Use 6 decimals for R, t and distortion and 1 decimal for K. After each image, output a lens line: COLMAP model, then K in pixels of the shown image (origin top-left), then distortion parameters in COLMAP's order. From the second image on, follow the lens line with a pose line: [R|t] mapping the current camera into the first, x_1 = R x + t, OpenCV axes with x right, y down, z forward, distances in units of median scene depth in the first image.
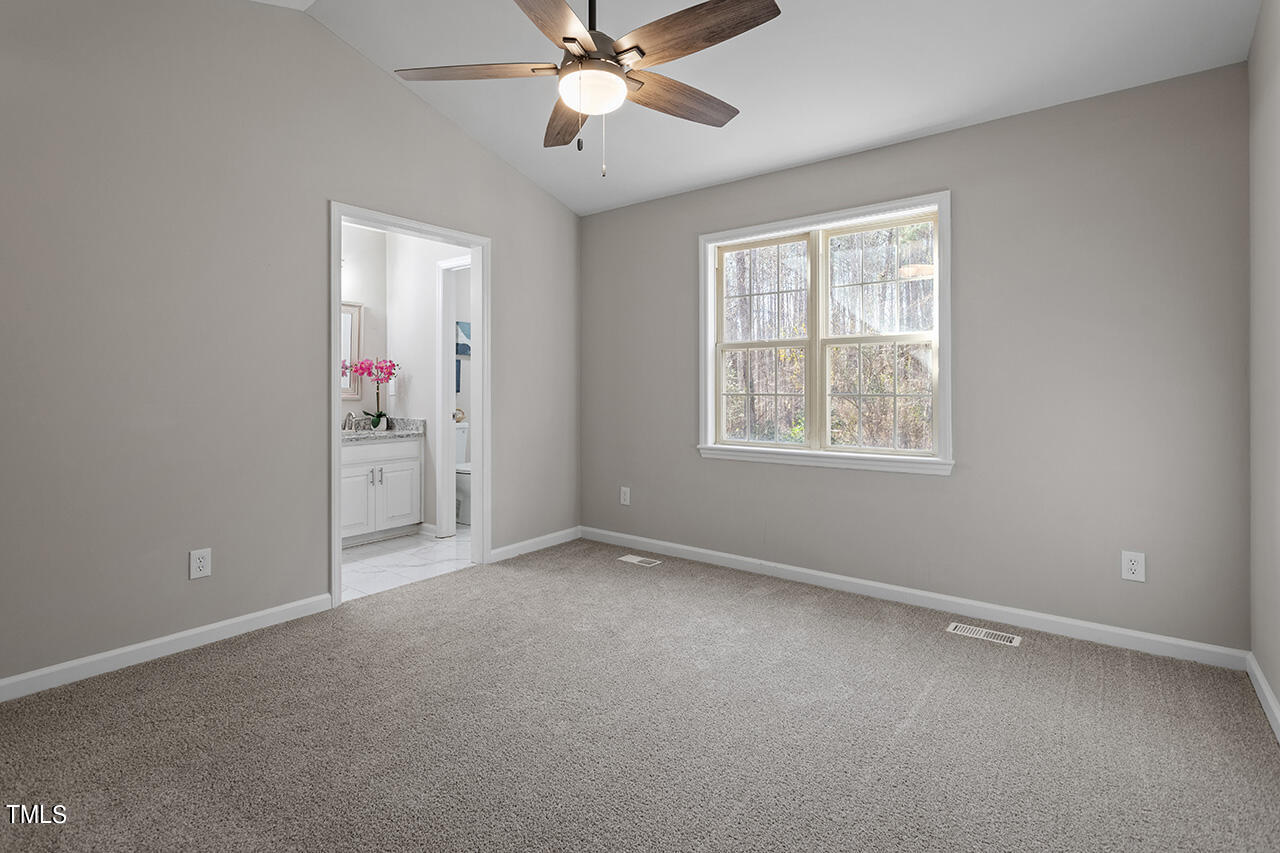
lens RADIAL K [[627.1, 0, 636.7], [0, 627.1, 393.7], [0, 0, 1]] dist [0.002463, 0.000694]
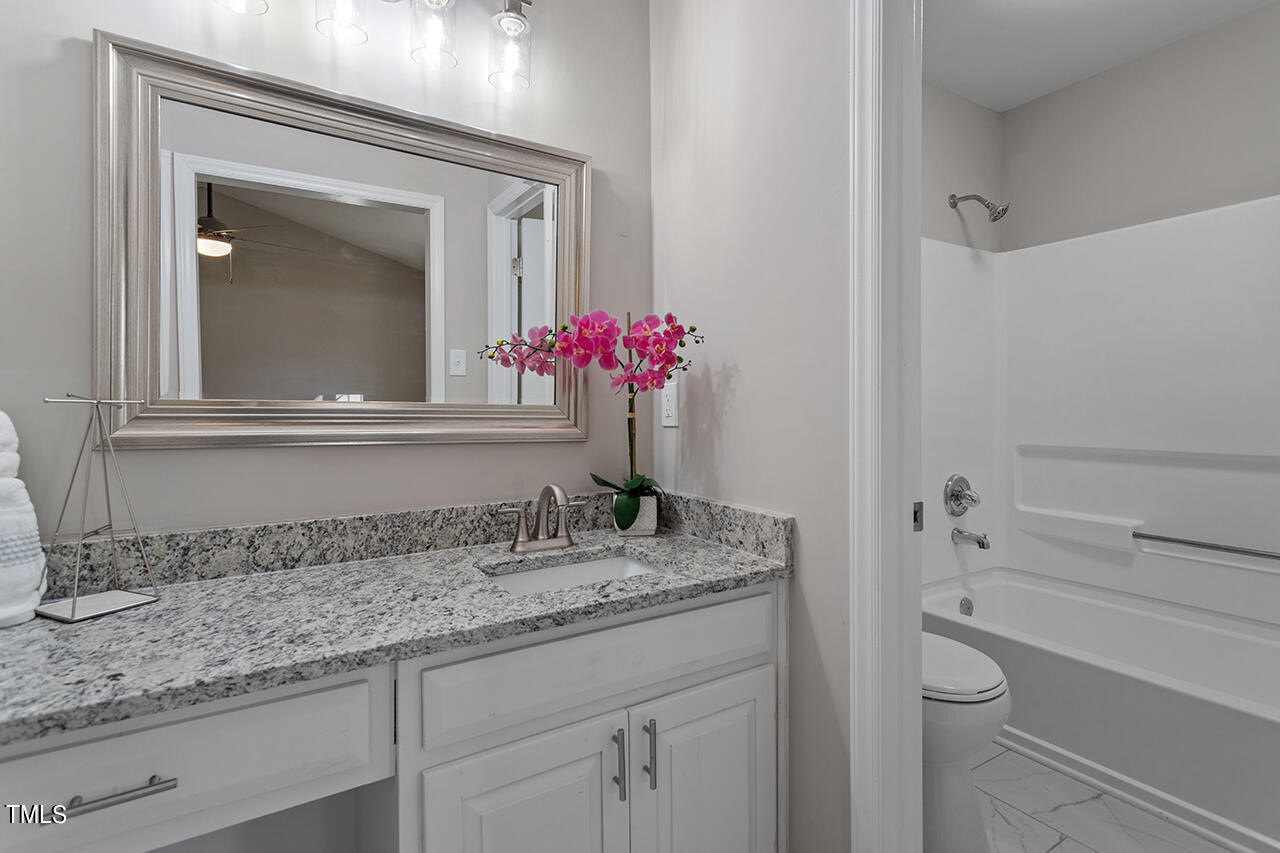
lens RADIAL K [[620.1, 0, 636.1], [0, 620.1, 419.9], [0, 0, 1]] dist [0.003160, 0.000442]
pose [[0.934361, -0.000072, -0.356329, -0.296284], [0.007139, 0.999803, 0.018517, -0.007472], [0.356257, -0.019845, 0.934177, 0.701511]]
